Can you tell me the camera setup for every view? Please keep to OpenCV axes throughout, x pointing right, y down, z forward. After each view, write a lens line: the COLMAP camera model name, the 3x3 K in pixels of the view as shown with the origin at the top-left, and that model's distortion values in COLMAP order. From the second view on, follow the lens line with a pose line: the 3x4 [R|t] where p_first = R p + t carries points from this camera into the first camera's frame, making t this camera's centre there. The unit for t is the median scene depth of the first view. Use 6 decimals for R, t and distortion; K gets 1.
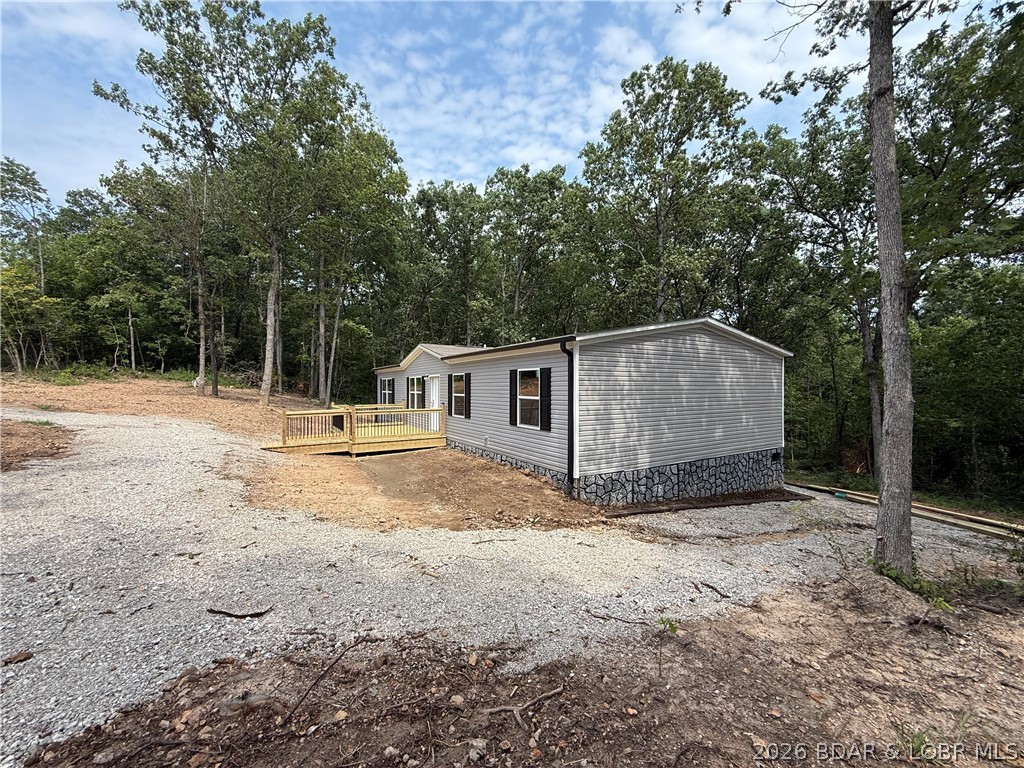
lens RADIAL K [[409.8, 0, 509.9], [0, 409.8, 381.2], [0, 0, 1]] dist [0.000851, -0.000393]
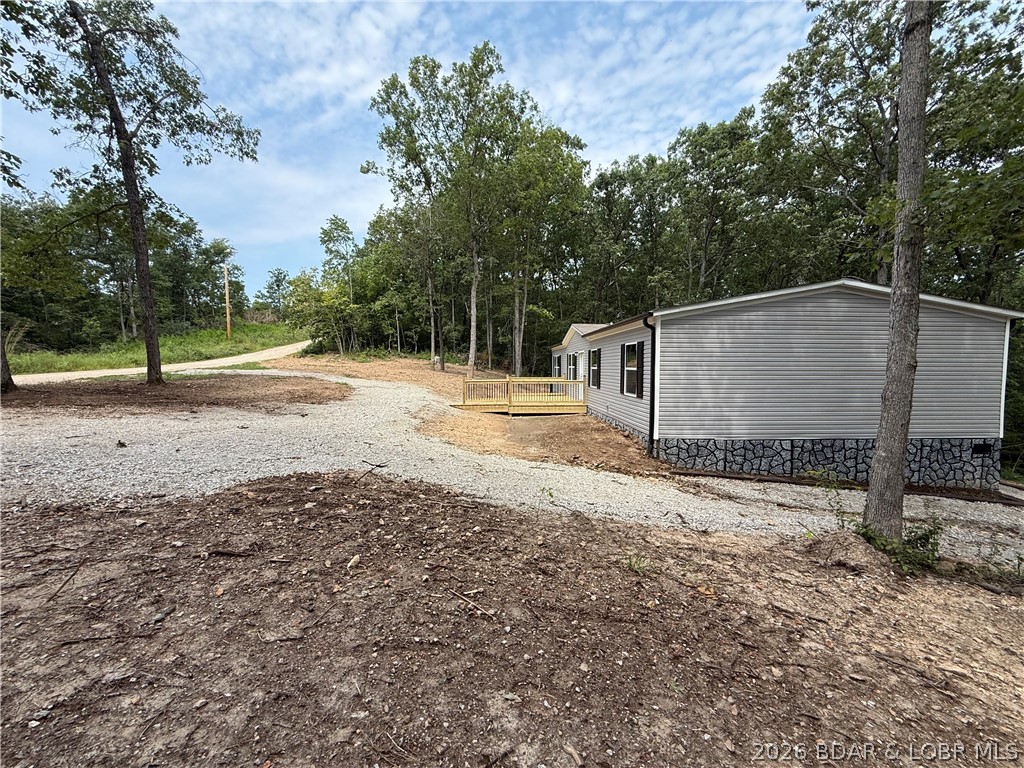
lens RADIAL K [[412.2, 0, 509.7], [0, 412.2, 392.7], [0, 0, 1]] dist [-0.000221, -0.000155]
pose [[0.872286, 0.032823, -0.487894, 0.154056], [0.005147, 0.997073, 0.076280, 0.008649], [0.488969, -0.069049, 0.869564, -0.072778]]
